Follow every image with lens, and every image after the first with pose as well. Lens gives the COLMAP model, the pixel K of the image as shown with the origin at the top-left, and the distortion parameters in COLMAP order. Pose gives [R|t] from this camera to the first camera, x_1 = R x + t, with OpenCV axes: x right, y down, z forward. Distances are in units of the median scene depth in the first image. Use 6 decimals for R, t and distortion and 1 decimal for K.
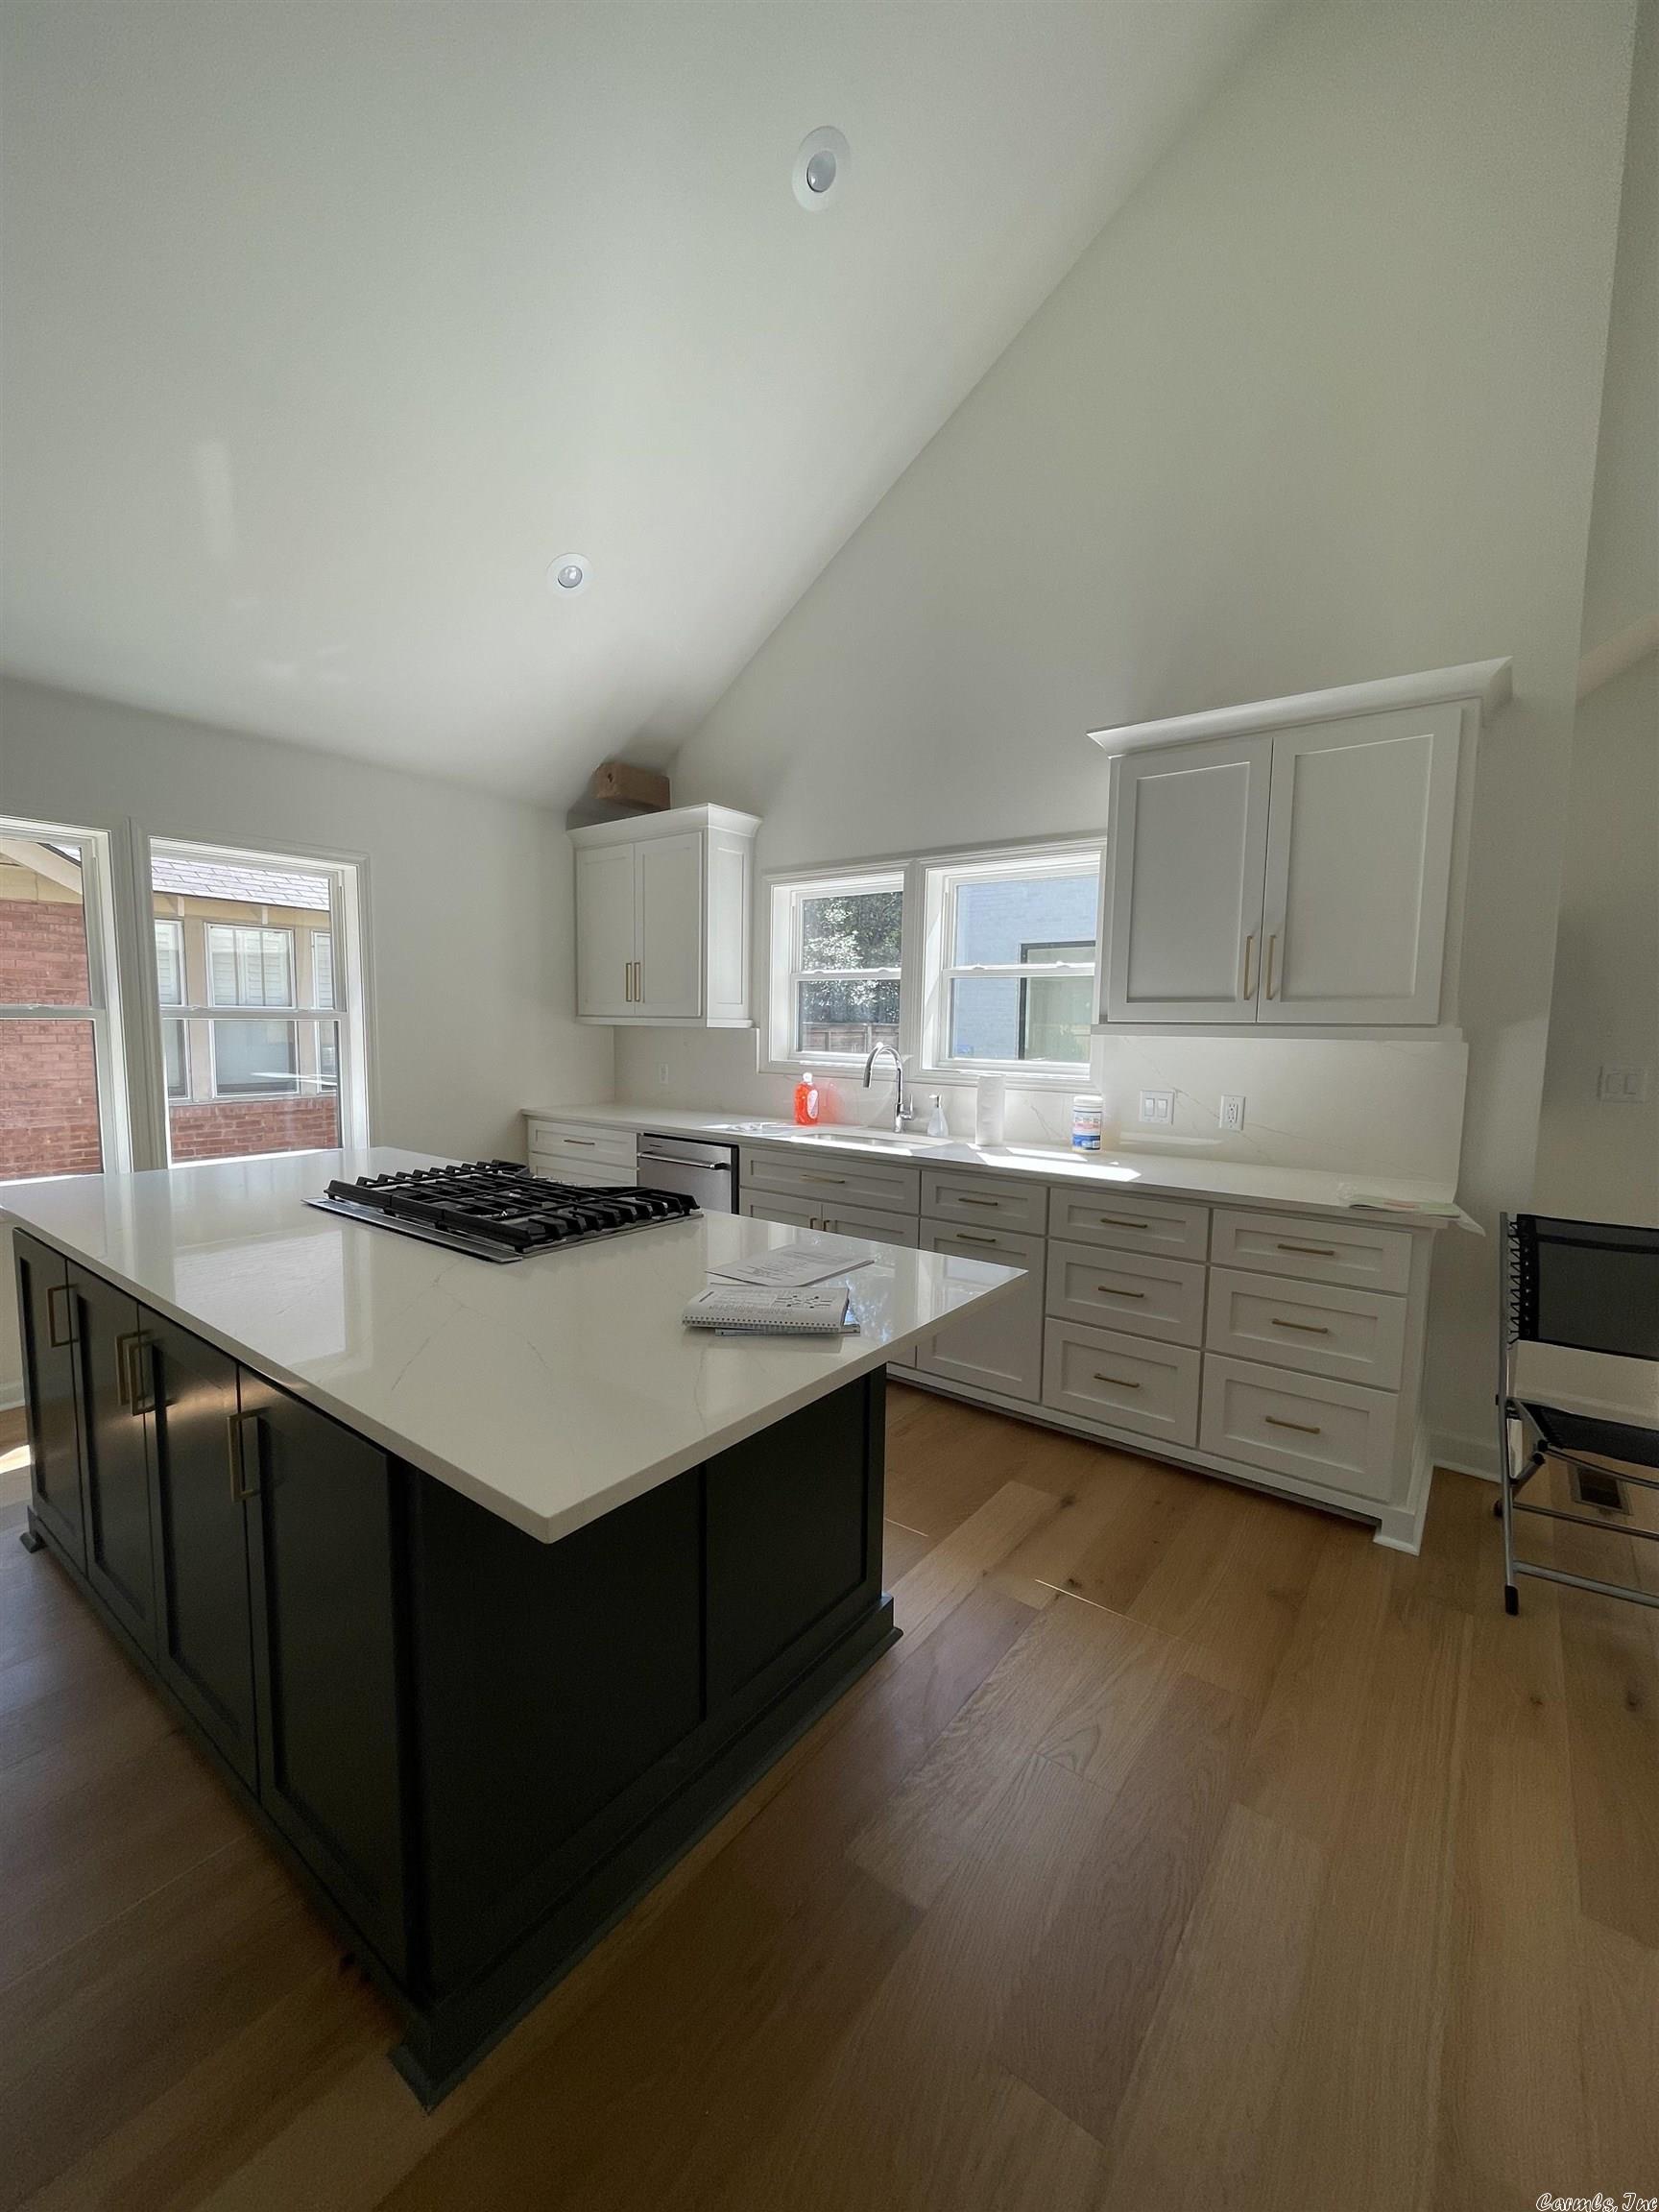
lens RADIAL K [[891.0, 0, 829.5], [0, 891.0, 1100.8], [0, 0, 1]] dist [-0.003142, -0.000443]
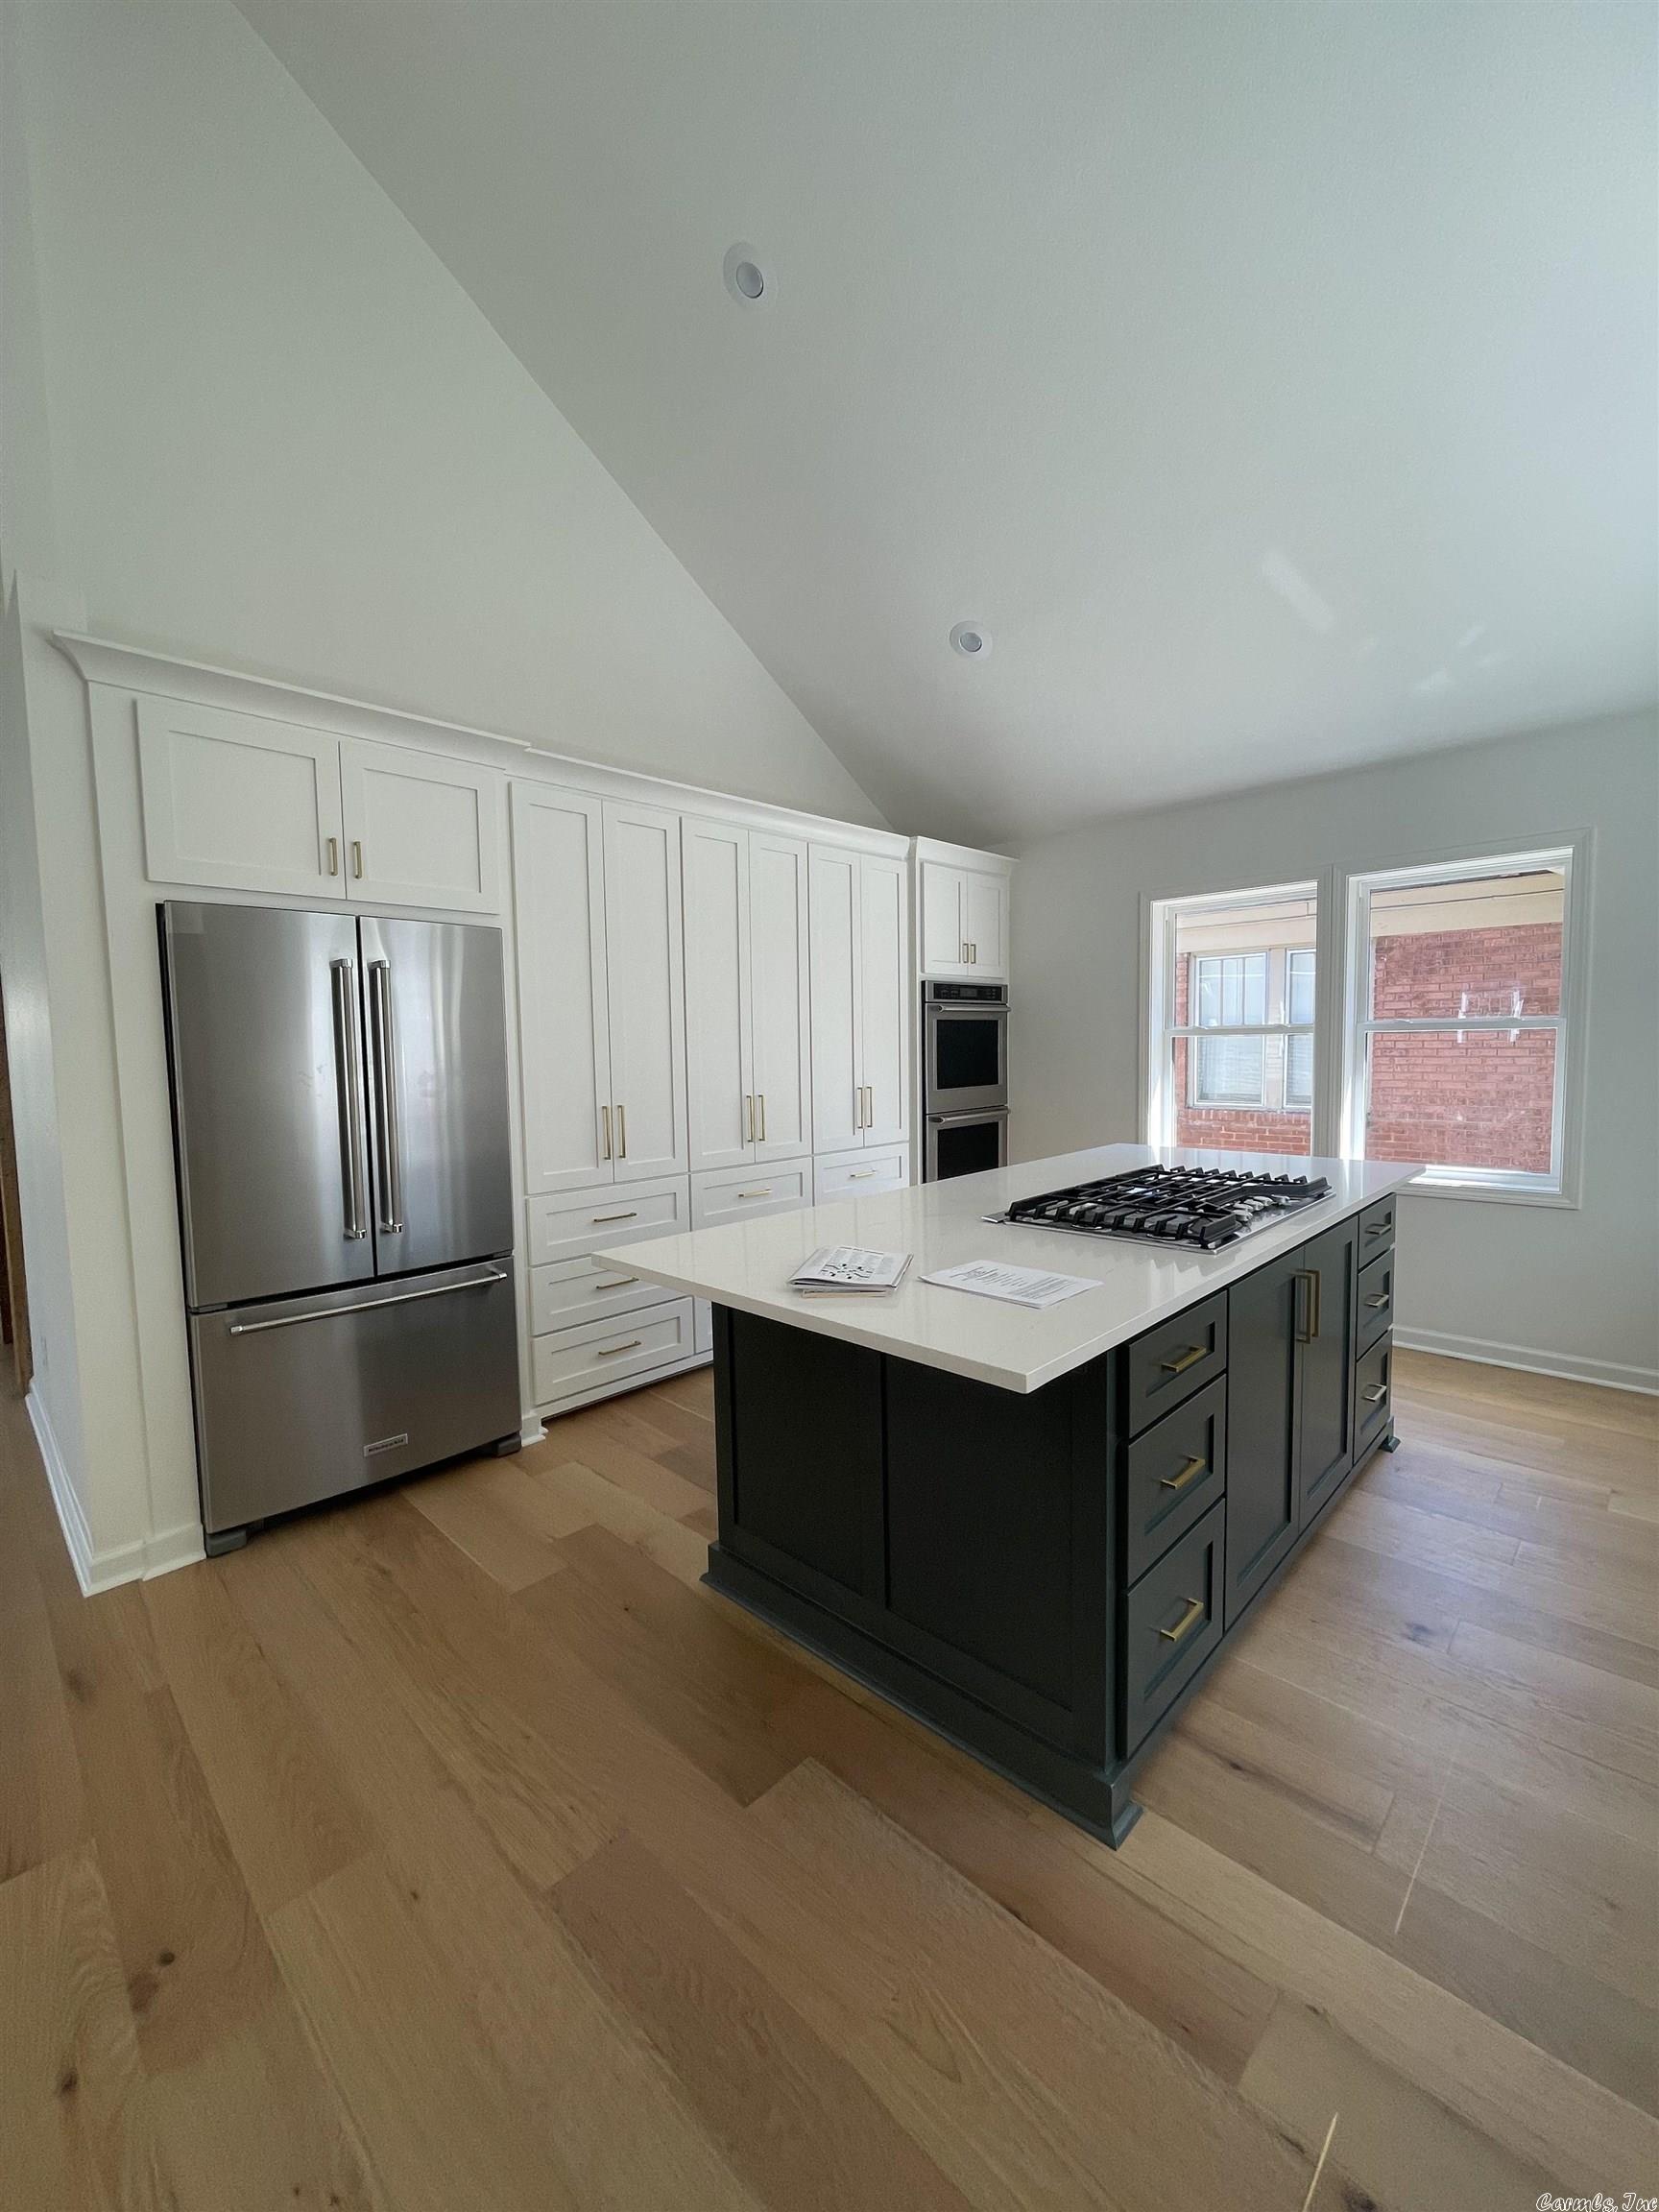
lens RADIAL K [[891.0, 0, 825.7], [0, 891.0, 1109.2], [0, 0, 1]] dist [-0.003142, -0.000443]
pose [[-0.135296, 0.060789, -0.988939, 0.504872], [-0.068451, 0.995158, 0.070536, -0.026479], [0.988438, 0.077237, -0.130479, 0.491487]]
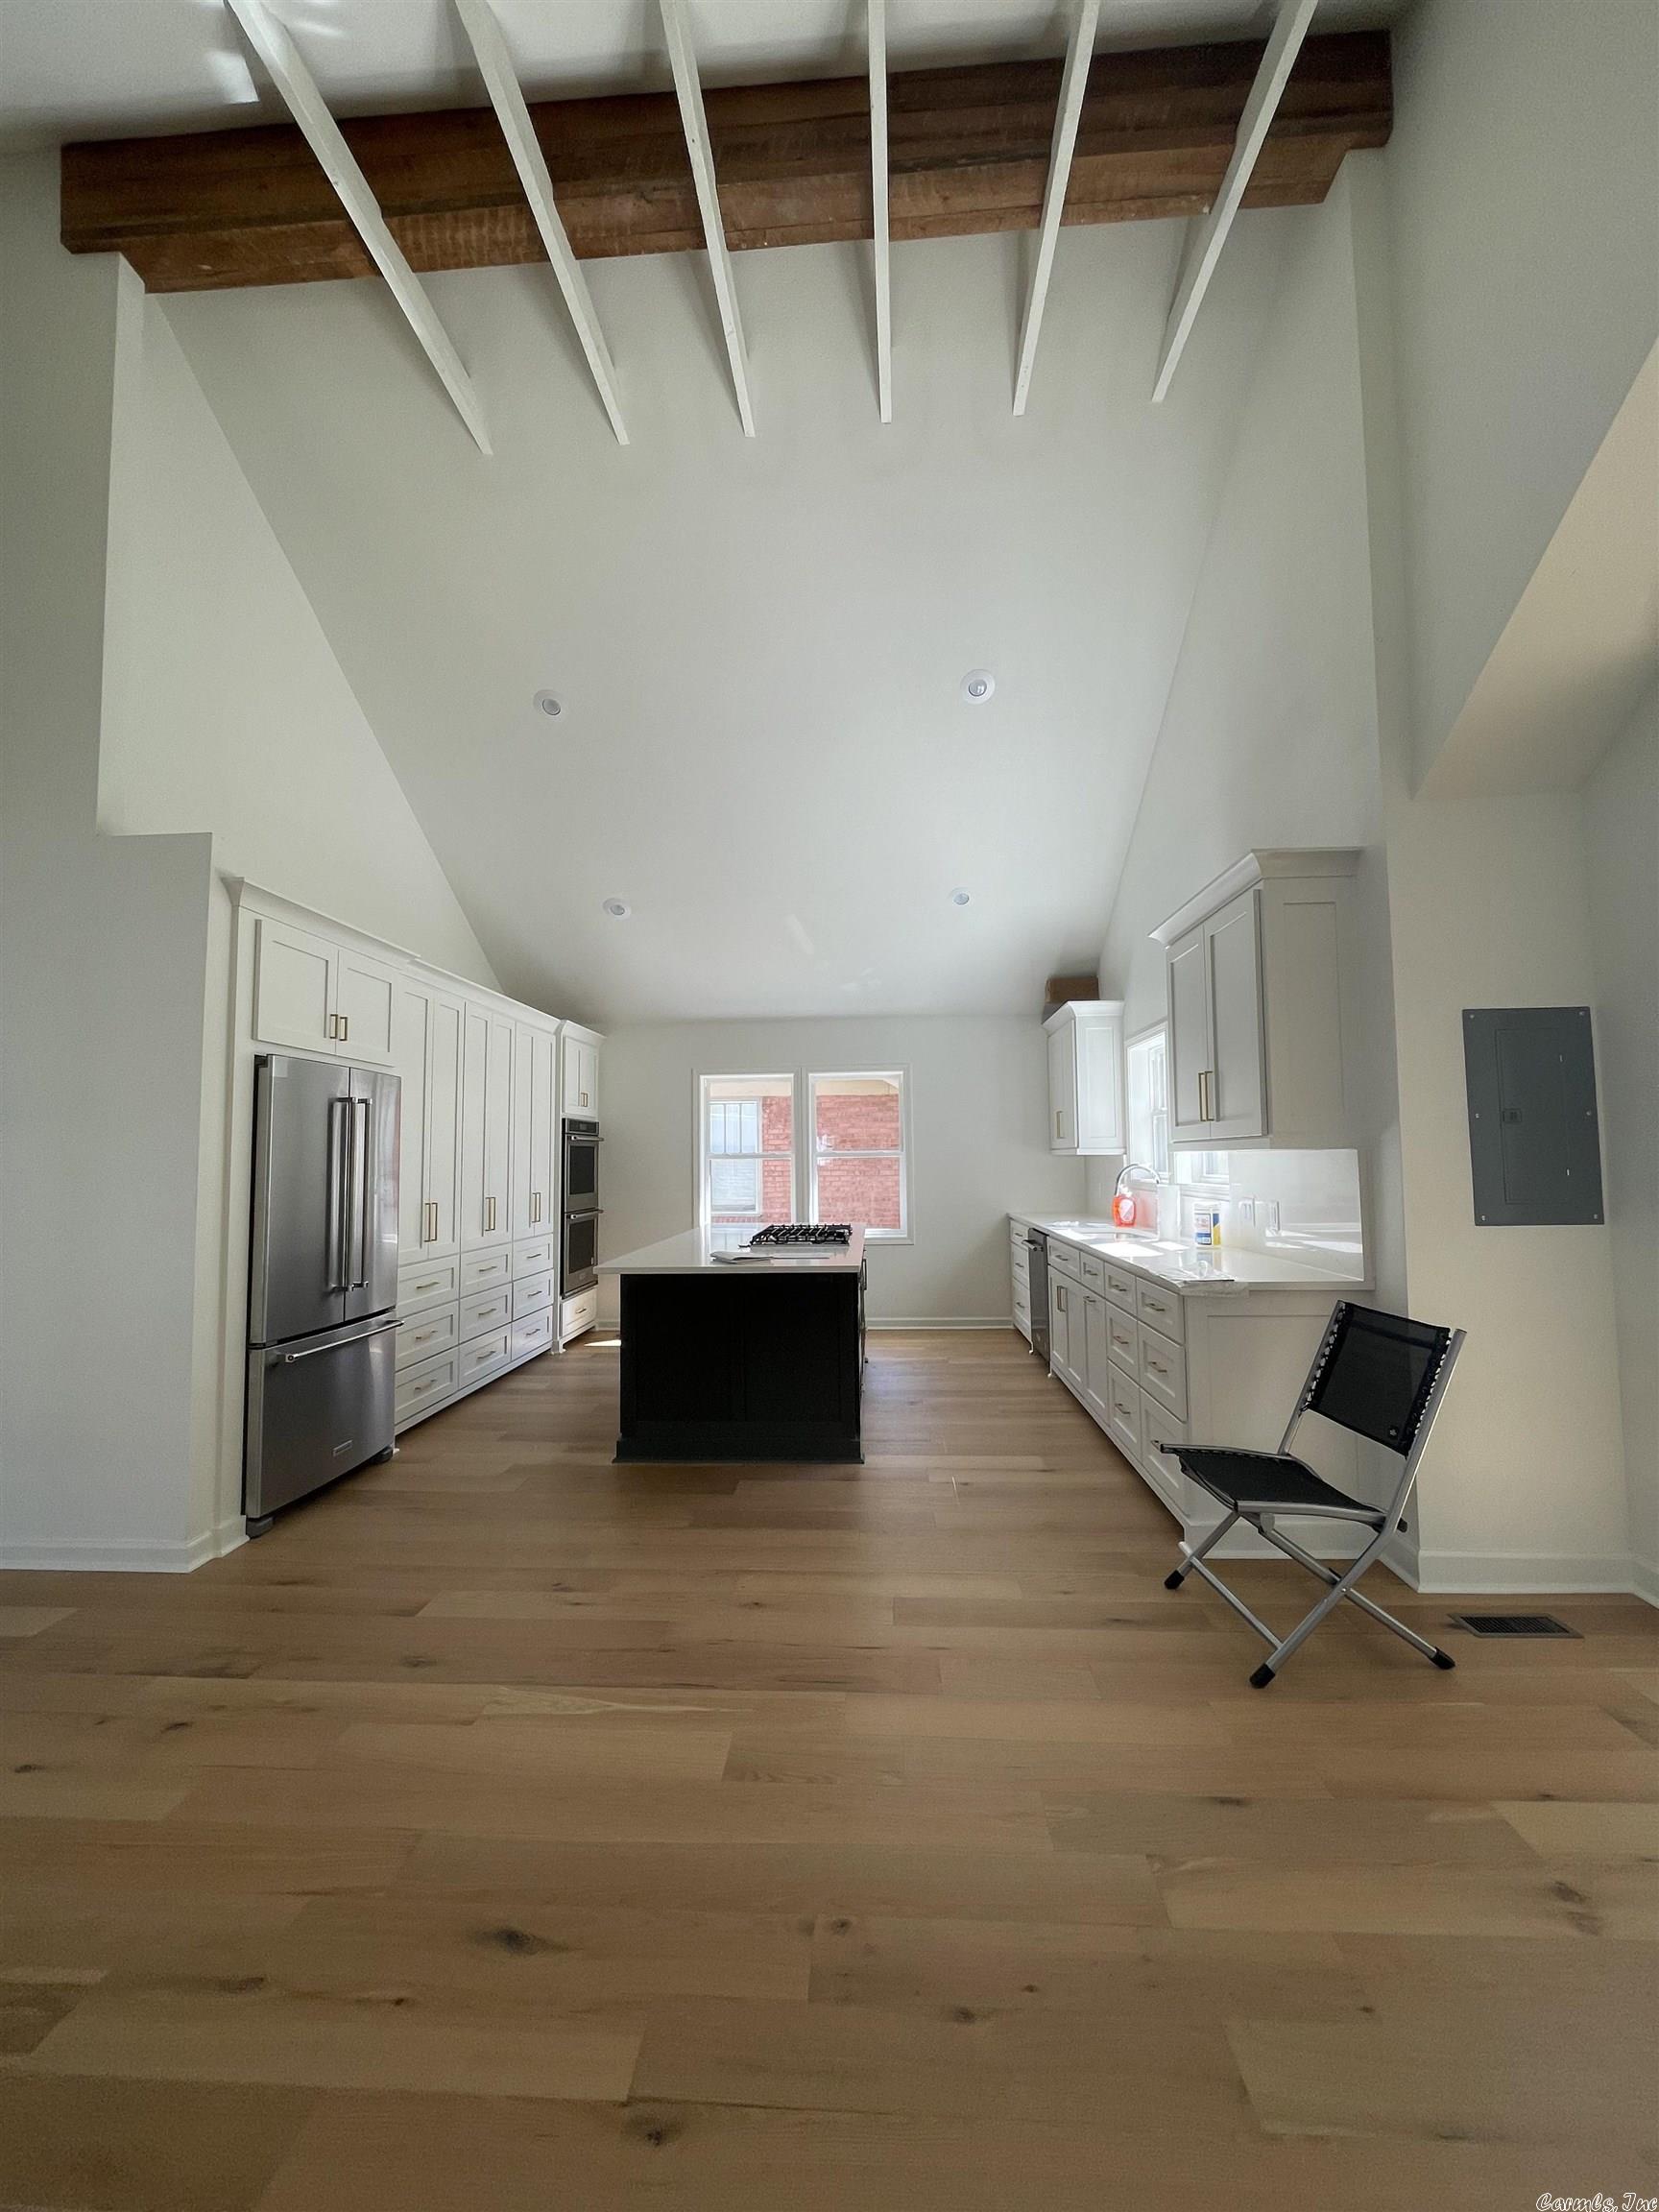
lens RADIAL K [[891.0, 0, 834.6], [0, 891.0, 1101.2], [0, 0, 1]] dist [-0.003142, -0.000443]
pose [[0.554377, -0.076533, -0.828739, 1.059218], [-0.053060, 0.990487, -0.126964, 0.042248], [0.830572, 0.114359, 0.545043, -0.123825]]
